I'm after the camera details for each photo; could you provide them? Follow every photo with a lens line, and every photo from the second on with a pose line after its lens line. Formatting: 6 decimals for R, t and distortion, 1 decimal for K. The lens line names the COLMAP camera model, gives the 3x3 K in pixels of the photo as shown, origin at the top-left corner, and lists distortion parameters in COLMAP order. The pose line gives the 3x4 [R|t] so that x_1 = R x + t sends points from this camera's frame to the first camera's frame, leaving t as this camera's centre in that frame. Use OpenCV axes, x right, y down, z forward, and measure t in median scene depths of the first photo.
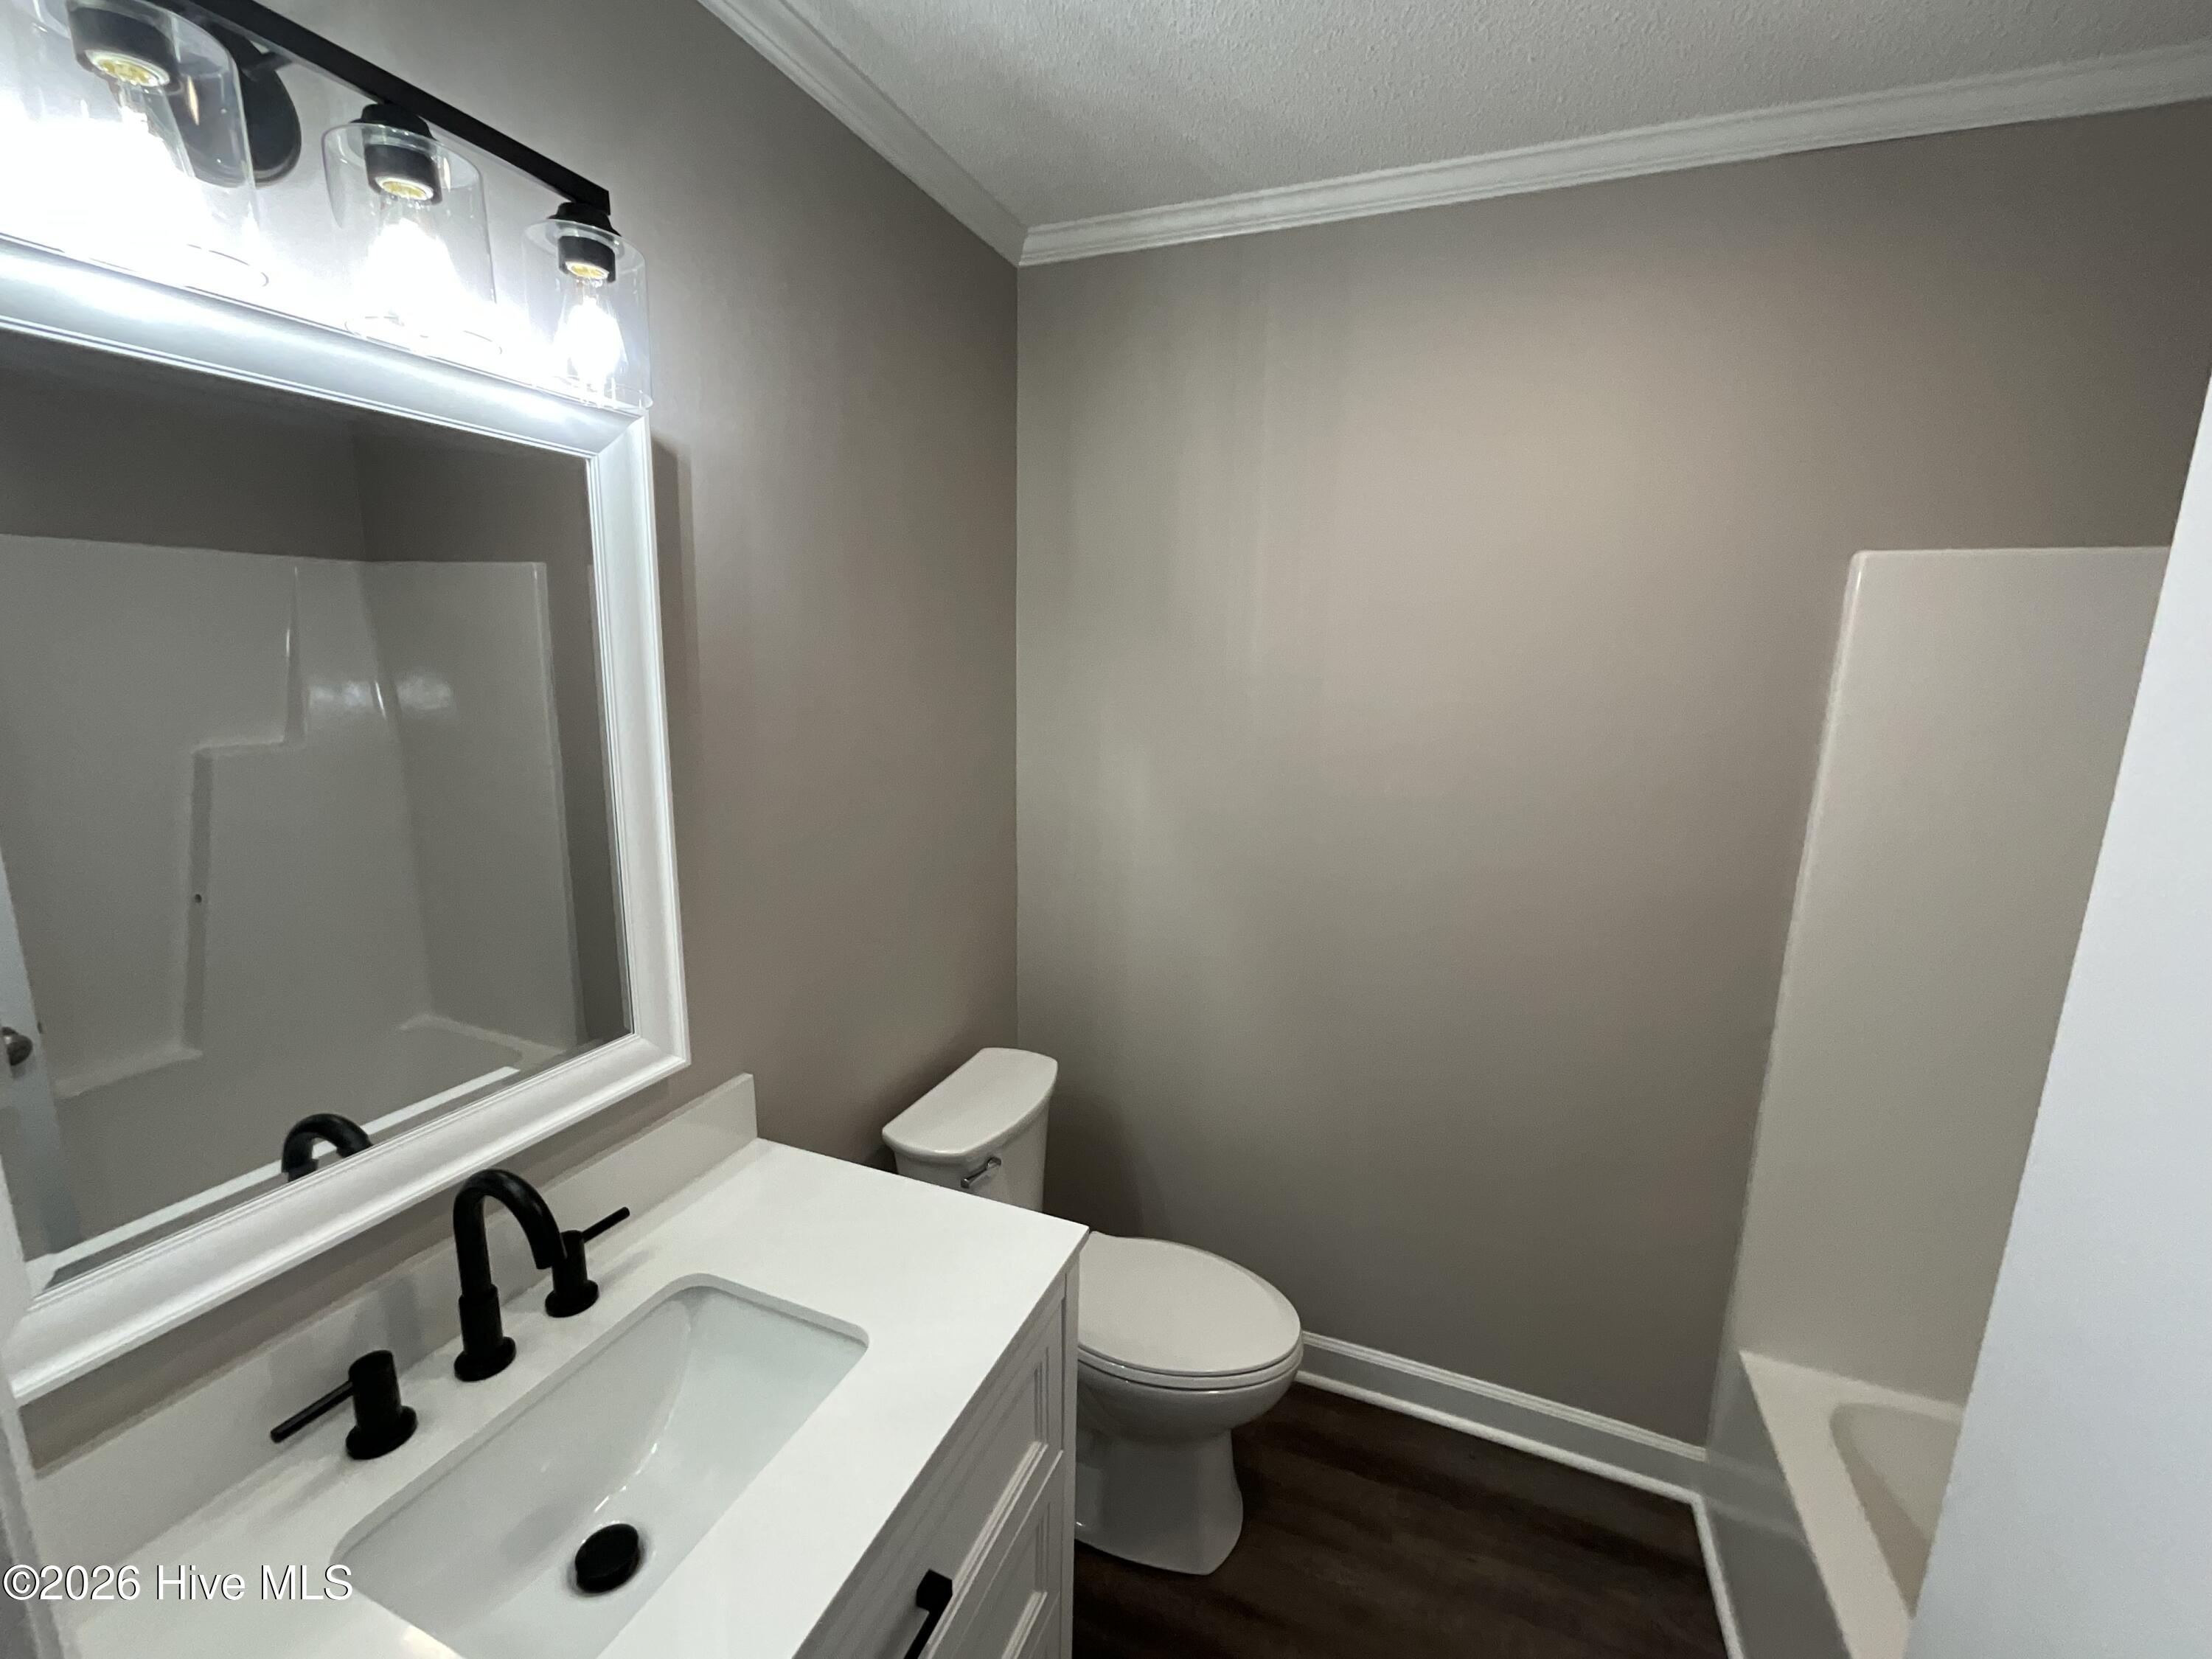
lens RADIAL K [[931.3, 0, 1106.0], [0, 931.3, 829.5], [0, 0, 1]] dist [0.003631, 0.000862]
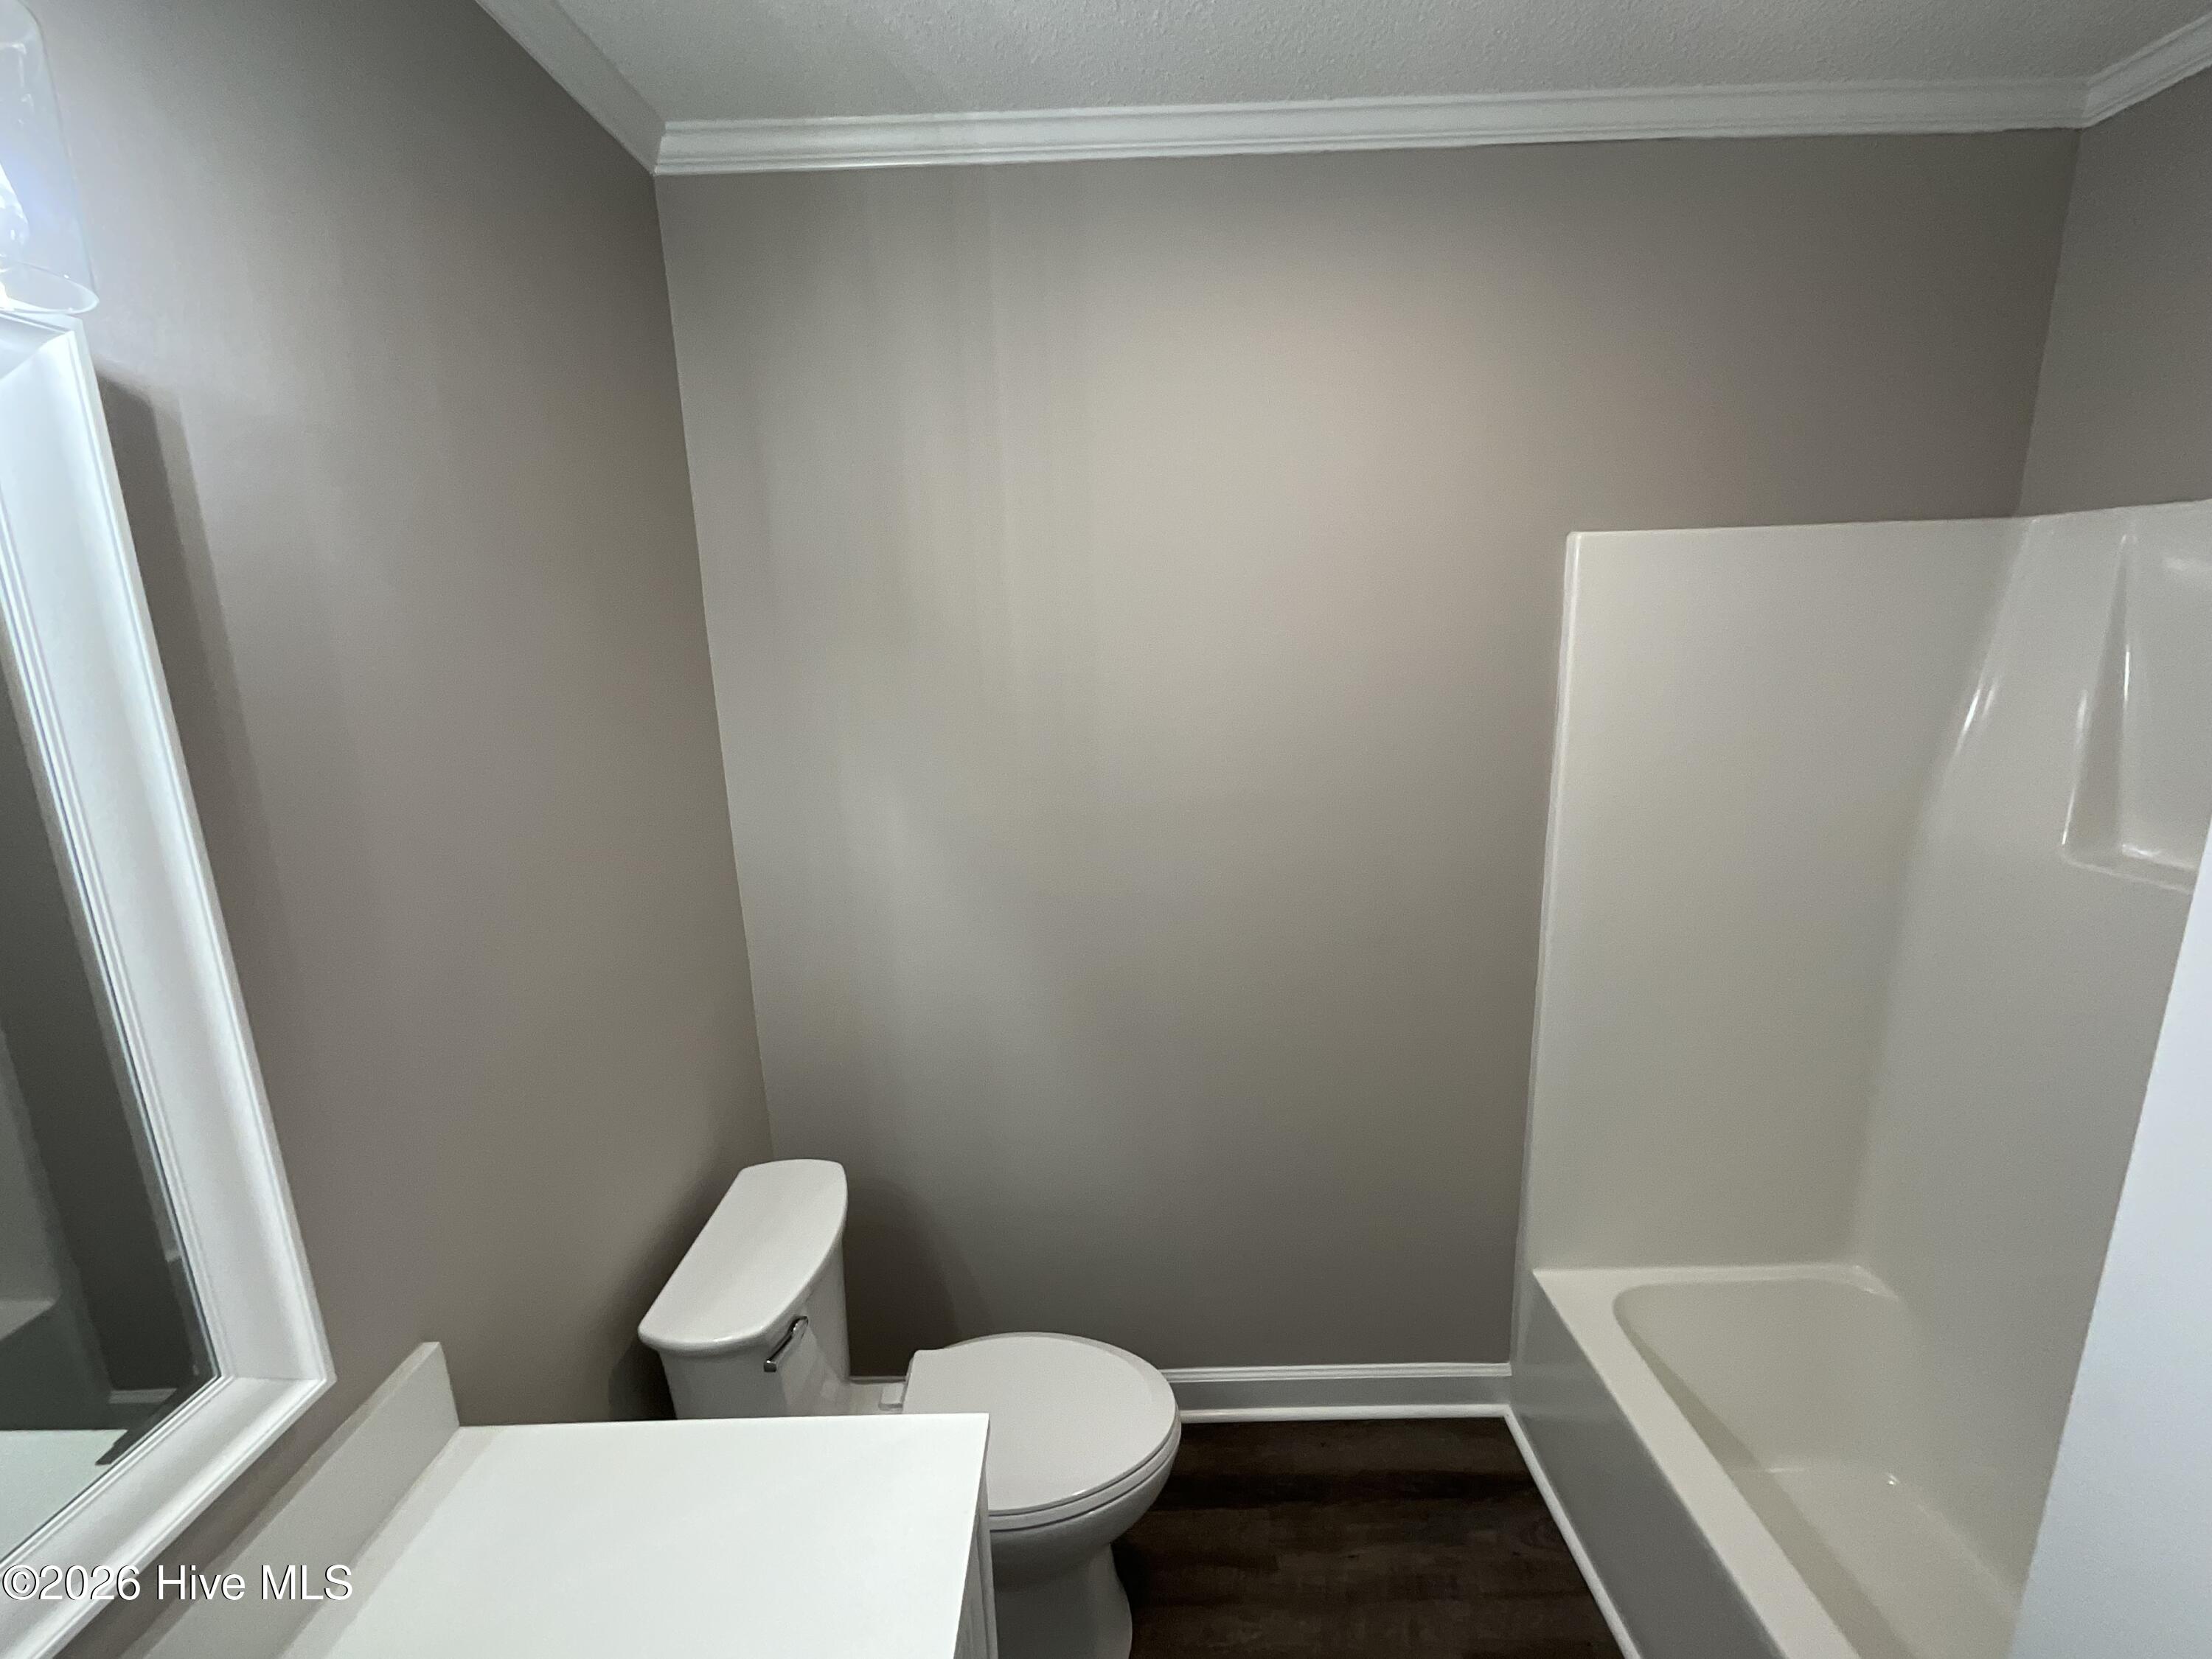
lens RADIAL K [[931.3, 0, 1106.0], [0, 931.3, 829.5], [0, 0, 1]] dist [0.003631, 0.000862]
pose [[0.925834, -0.129540, 0.355037, -0.104206], [0.121532, 0.991573, 0.044868, -0.062477], [-0.357857, 0.001608, 0.933775, 0.165193]]
